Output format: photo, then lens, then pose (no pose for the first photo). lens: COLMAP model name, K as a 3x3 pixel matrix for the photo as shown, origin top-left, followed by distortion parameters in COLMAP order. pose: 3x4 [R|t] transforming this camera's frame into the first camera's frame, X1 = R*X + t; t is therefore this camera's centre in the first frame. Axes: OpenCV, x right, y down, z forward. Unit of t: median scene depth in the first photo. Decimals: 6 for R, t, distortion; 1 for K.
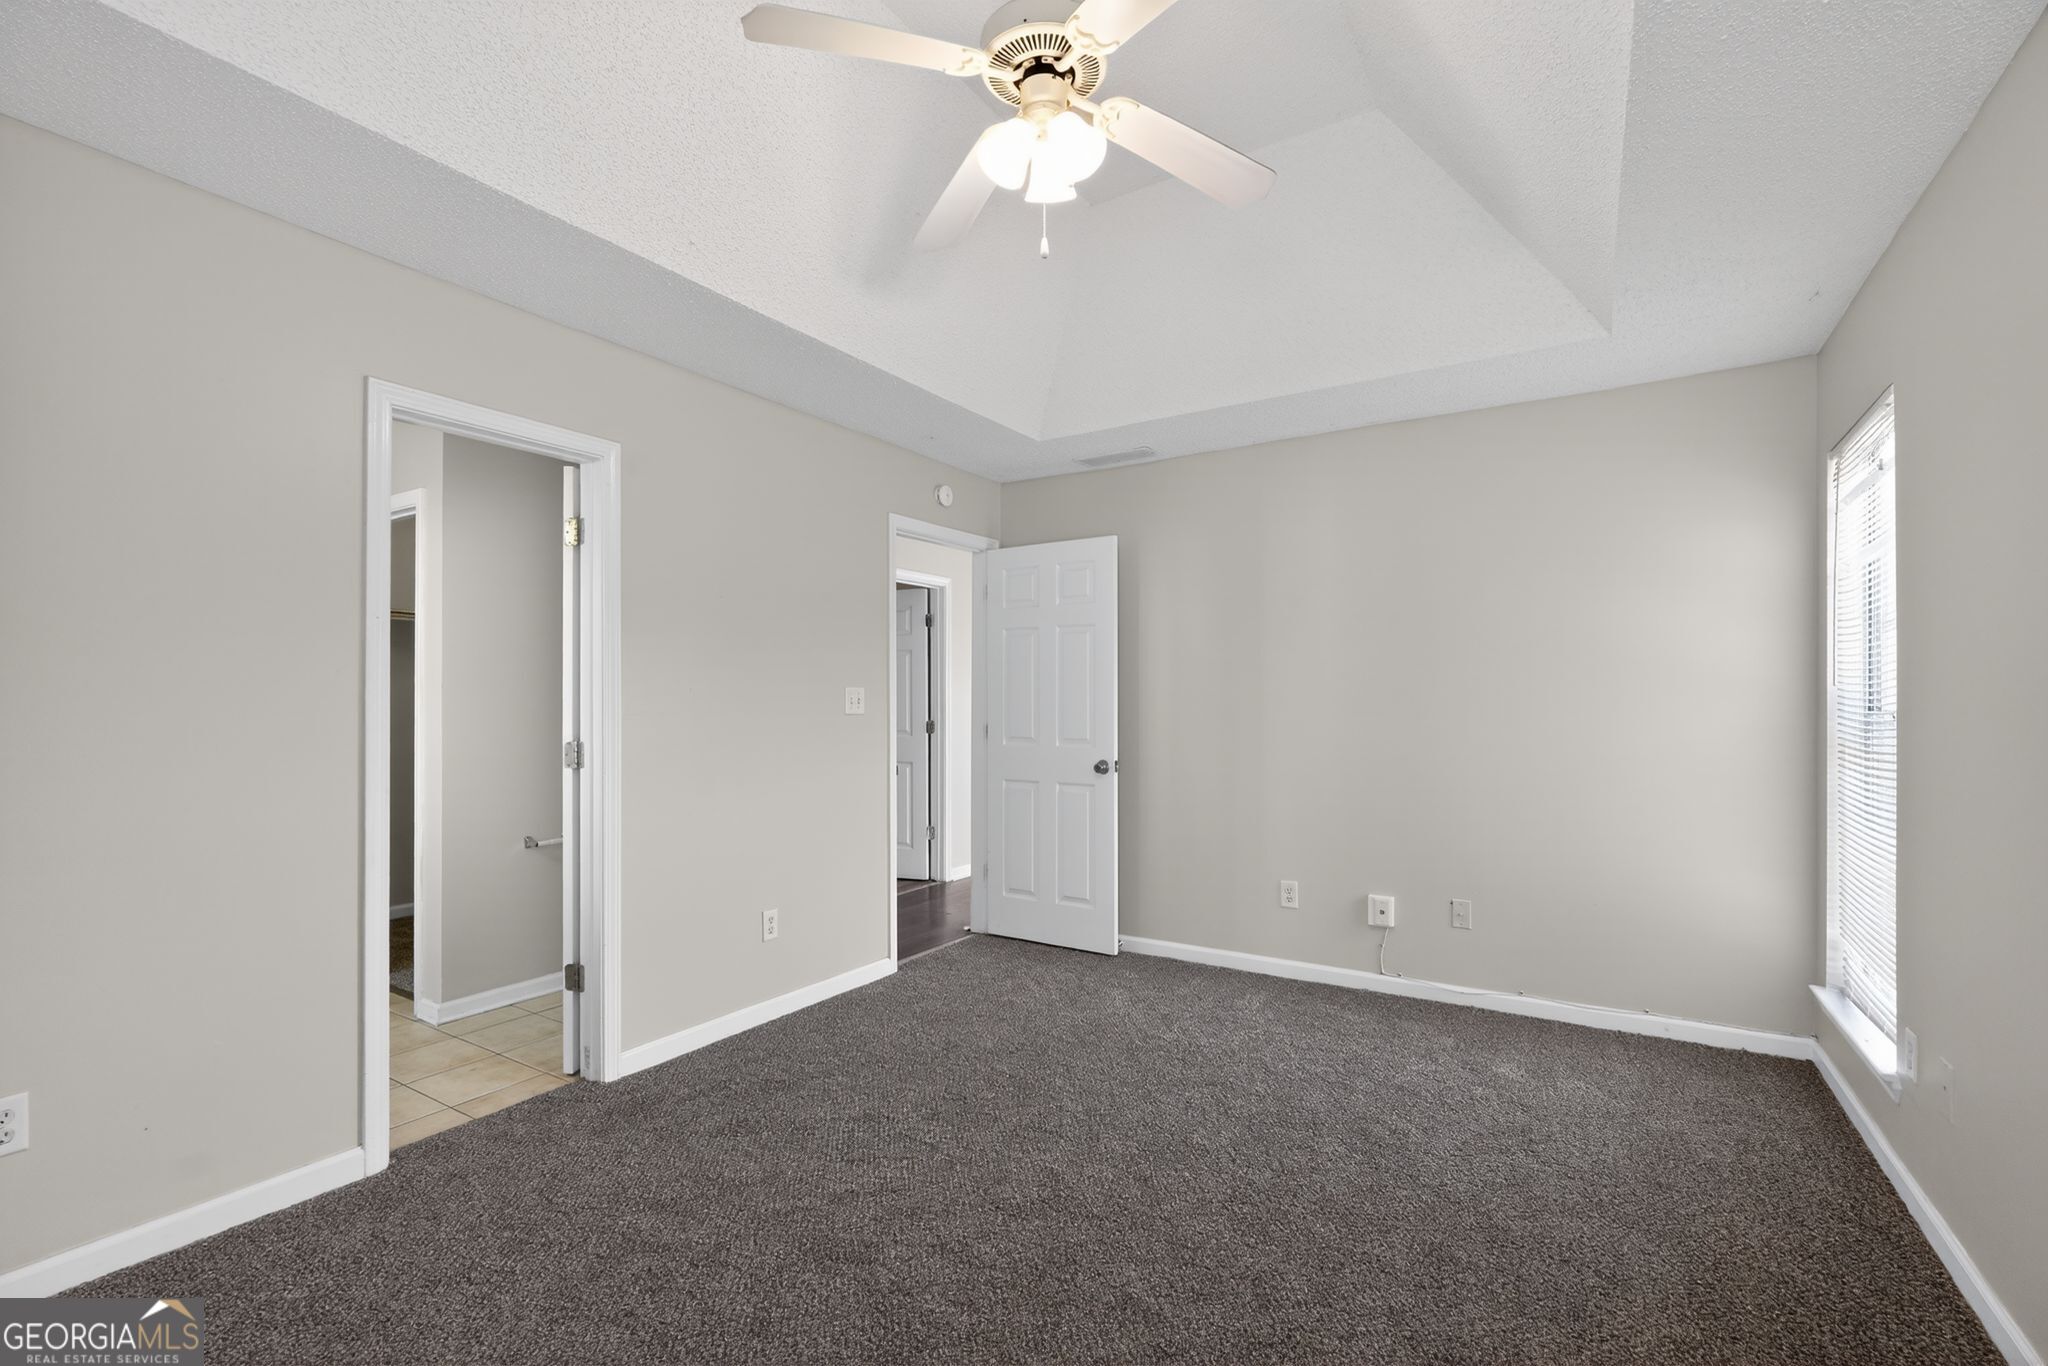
lens RADIAL K [[905.7, 0, 1024.1], [0, 905.7, 696.8], [0, 0, 1]] dist [-0.000357, 0.000262]
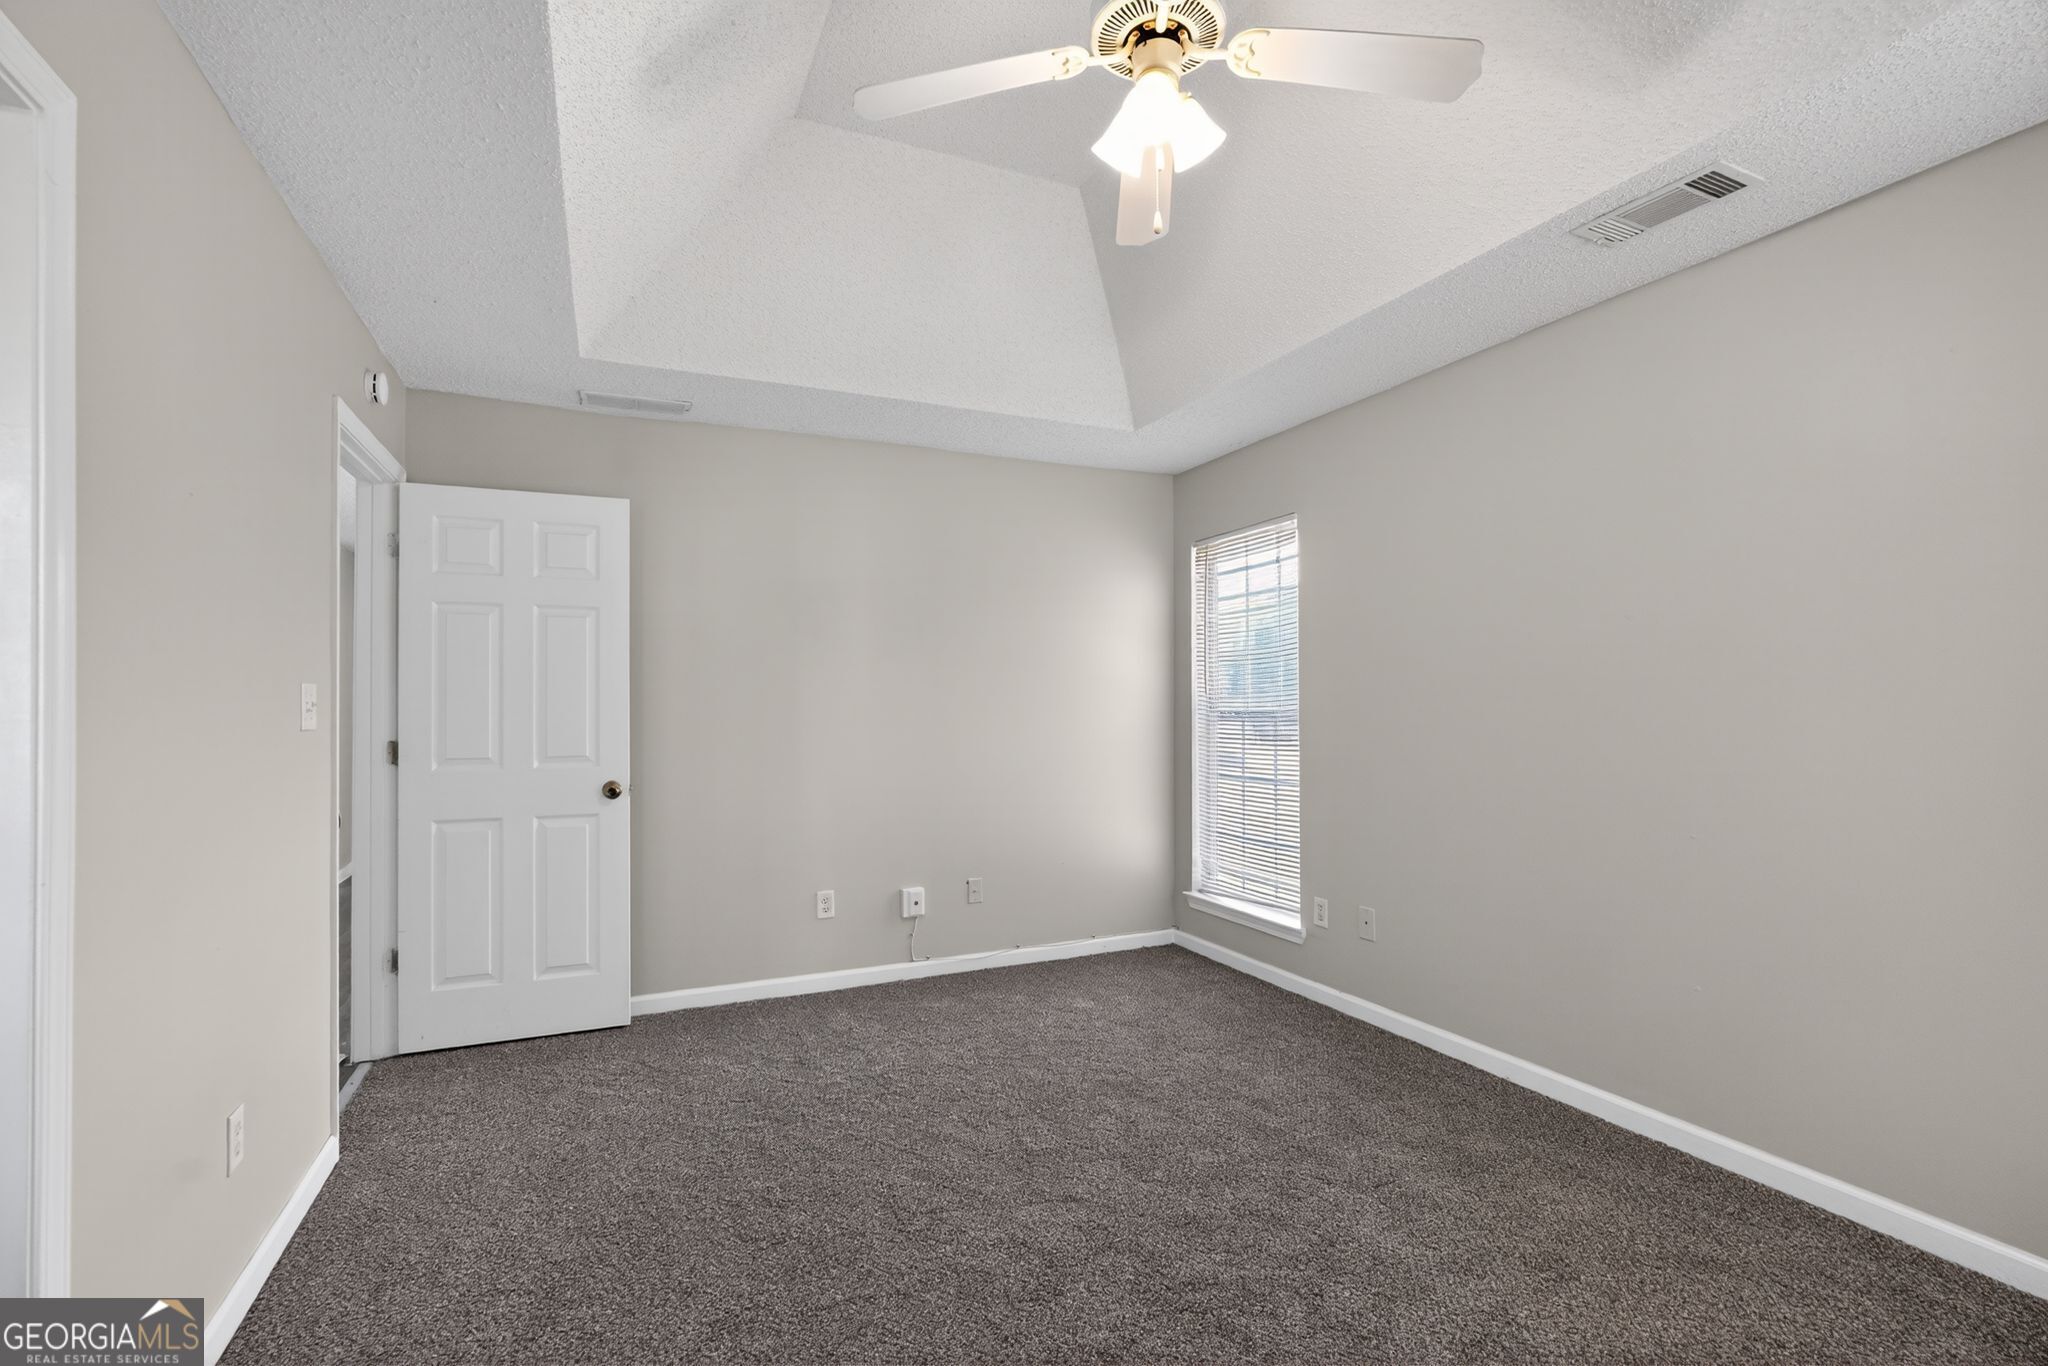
lens RADIAL K [[905.7, 0, 1024.1], [0, 905.7, 696.8], [0, 0, 1]] dist [-0.000357, 0.000262]
pose [[0.552923, 0.005688, 0.833213, -0.400001], [0.001274, 0.999970, -0.007671, 0.003251], [-0.833232, 0.005303, 0.552899, 0.285193]]
